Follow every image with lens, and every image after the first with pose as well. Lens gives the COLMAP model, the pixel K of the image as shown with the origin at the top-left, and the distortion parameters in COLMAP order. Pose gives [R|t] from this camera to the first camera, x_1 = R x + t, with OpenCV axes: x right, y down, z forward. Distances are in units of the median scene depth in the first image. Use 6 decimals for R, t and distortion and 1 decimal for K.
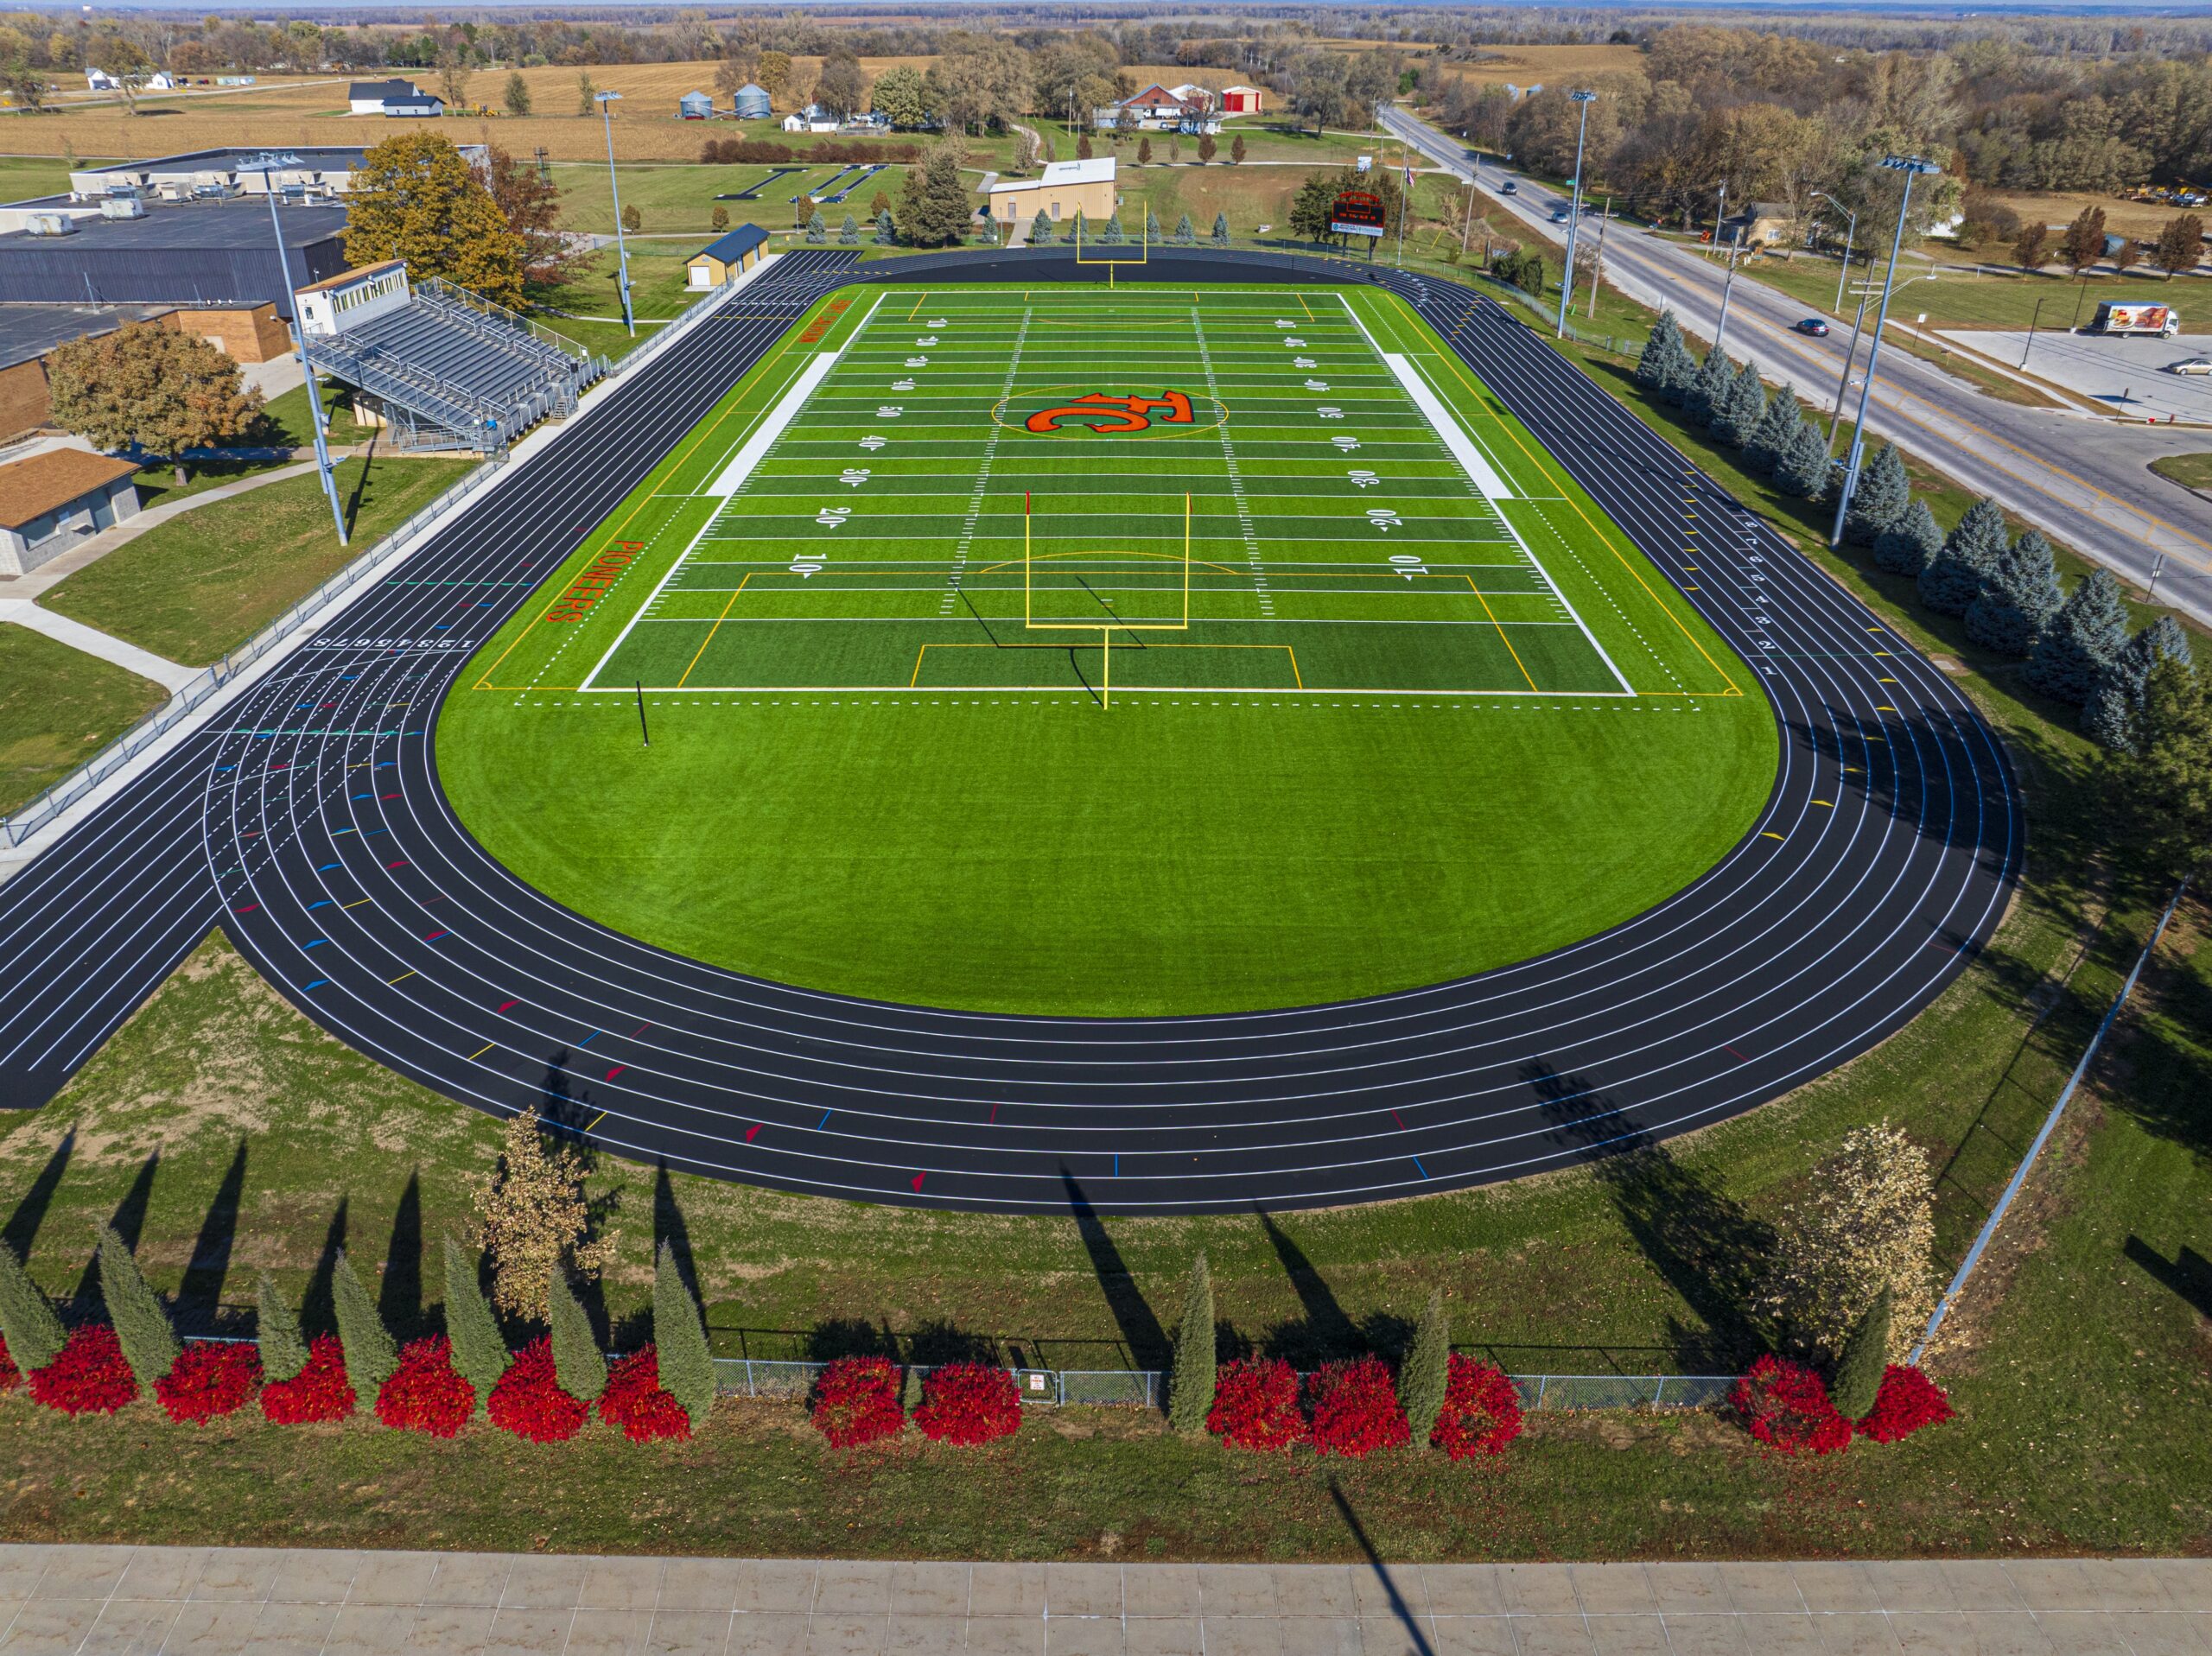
lens RADIAL K [[1572.7, 0, 1106.0], [0, 1572.7, 828.0], [0, 0, 1]] dist [-0.007540, -0.053124]
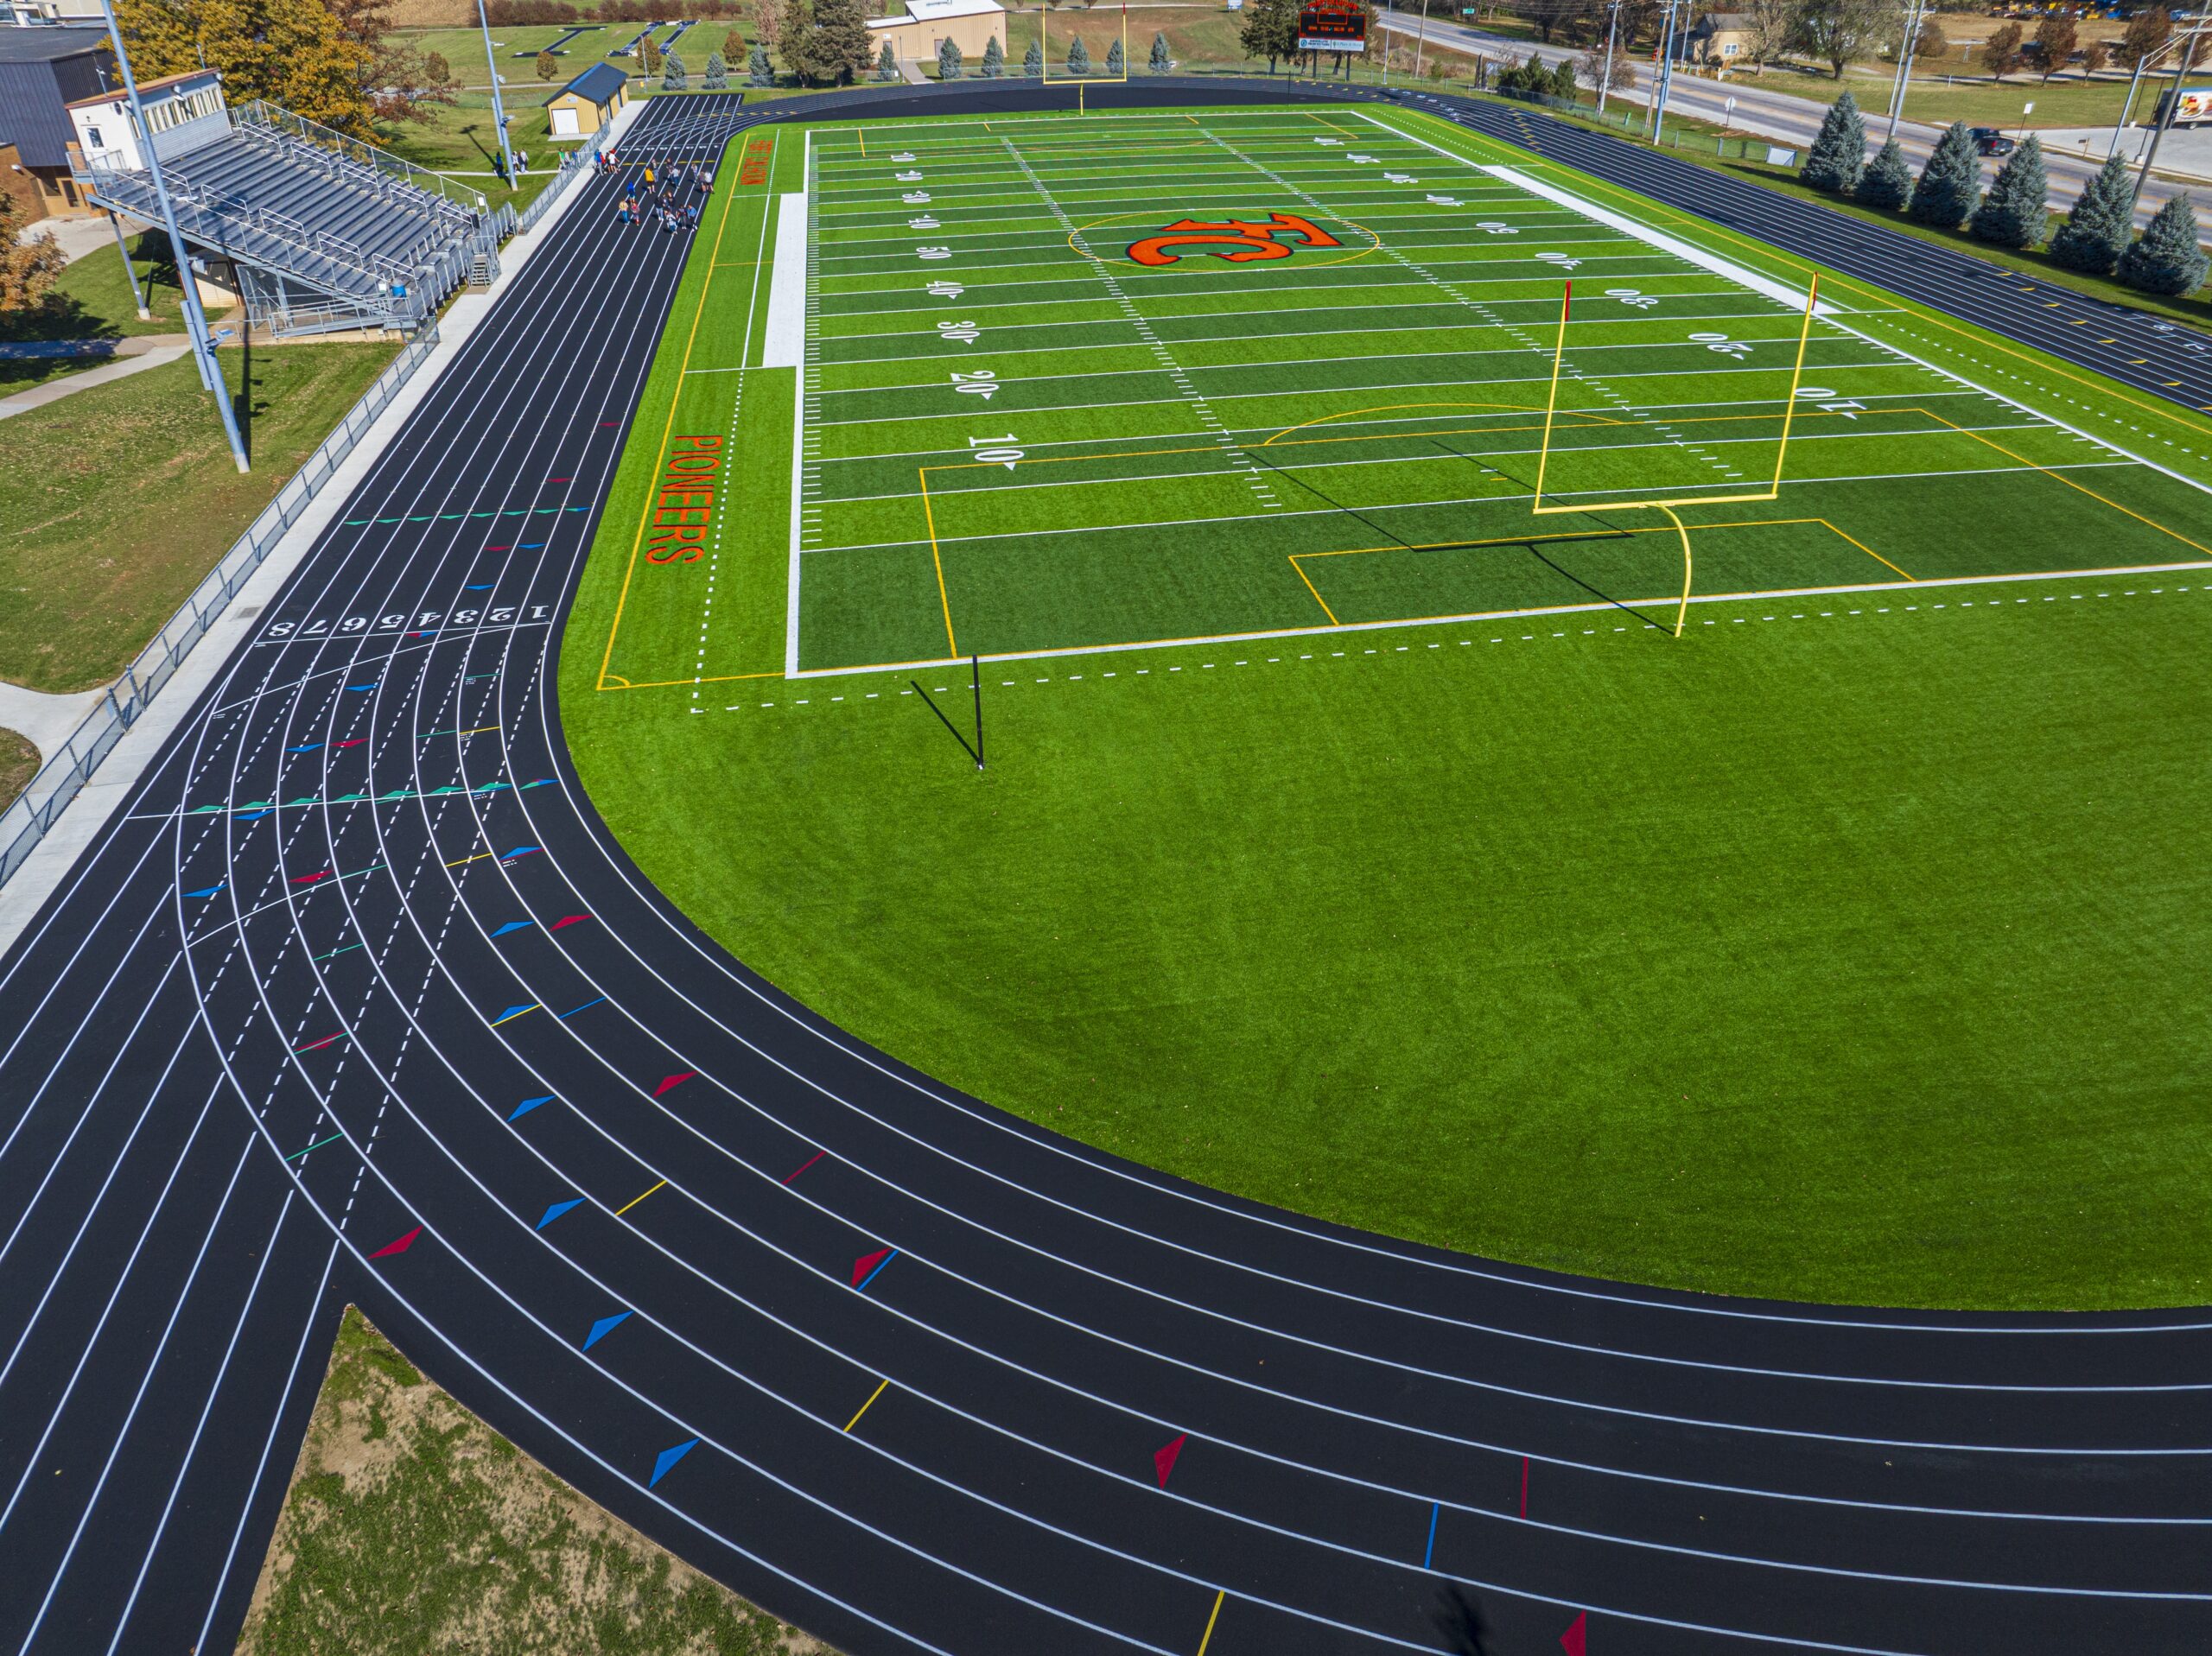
lens RADIAL K [[1557.5, 0, 1106.0], [0, 1557.5, 828.0], [0, 0, 1]] dist [-0.036470, 0.009186]
pose [[0.986286, -0.097853, 0.132907, -0.251608], [0.089511, 0.993705, 0.067369, -0.050190], [-0.138663, -0.054548, 0.988836, 0.342329]]
